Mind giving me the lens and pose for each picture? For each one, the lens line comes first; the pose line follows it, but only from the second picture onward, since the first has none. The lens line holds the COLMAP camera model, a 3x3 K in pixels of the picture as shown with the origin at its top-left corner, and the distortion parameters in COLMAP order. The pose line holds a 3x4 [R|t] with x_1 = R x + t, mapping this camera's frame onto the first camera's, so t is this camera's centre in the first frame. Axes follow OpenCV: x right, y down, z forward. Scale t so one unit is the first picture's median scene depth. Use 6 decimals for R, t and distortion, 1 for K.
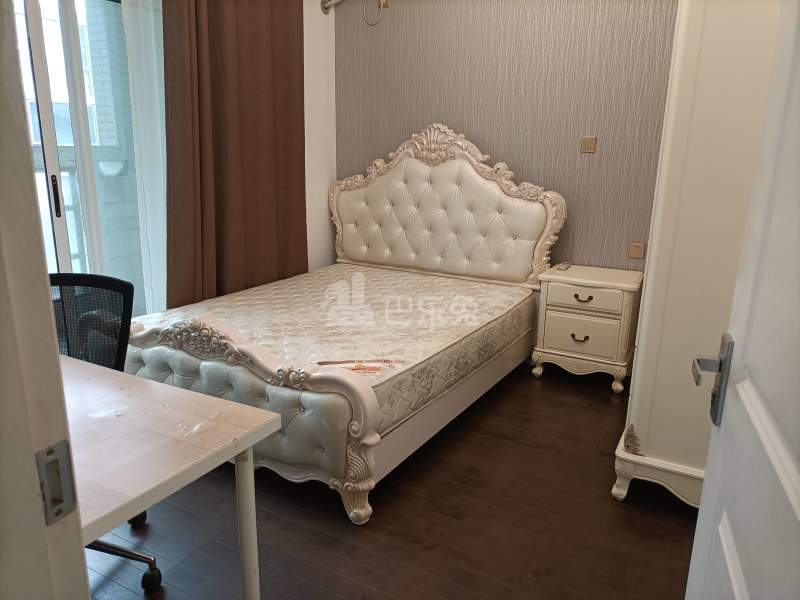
lens RADIAL K [[593.8, 0, 404.2], [0, 593.8, 300.8], [0, 0, 1]] dist [0.069304, -0.078540]
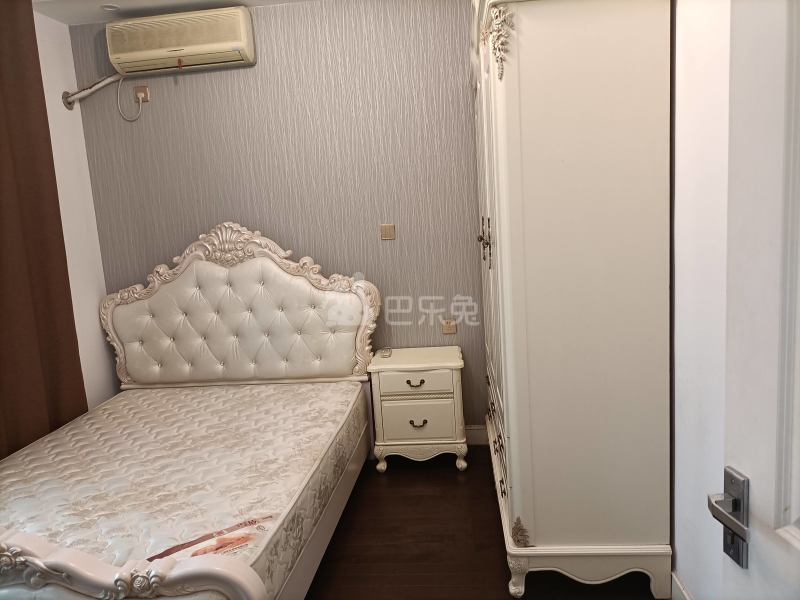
lens RADIAL K [[593.8, 0, 404.2], [0, 593.8, 300.8], [0, 0, 1]] dist [0.069304, -0.078540]
pose [[0.910638, -0.140592, 0.388553, -0.075699], [0.182499, 0.980497, -0.072938, -0.064459], [-0.370720, 0.137330, 0.918535, 0.073609]]
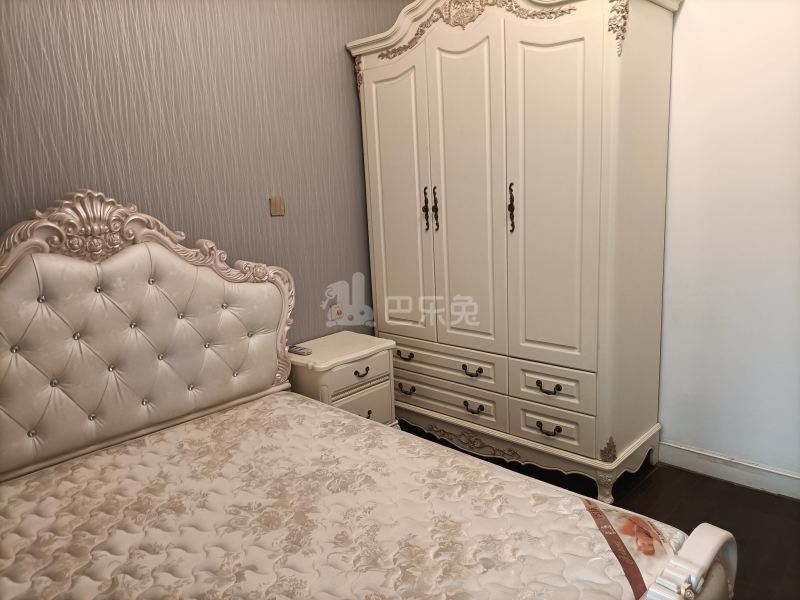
lens RADIAL K [[593.8, 0, 404.2], [0, 593.8, 300.8], [0, 0, 1]] dist [0.069304, -0.078540]
pose [[0.232902, -0.222603, 0.946681, -0.468170], [0.285951, 0.946094, 0.152116, -0.206493], [-0.929510, 0.235276, 0.284000, 0.609368]]
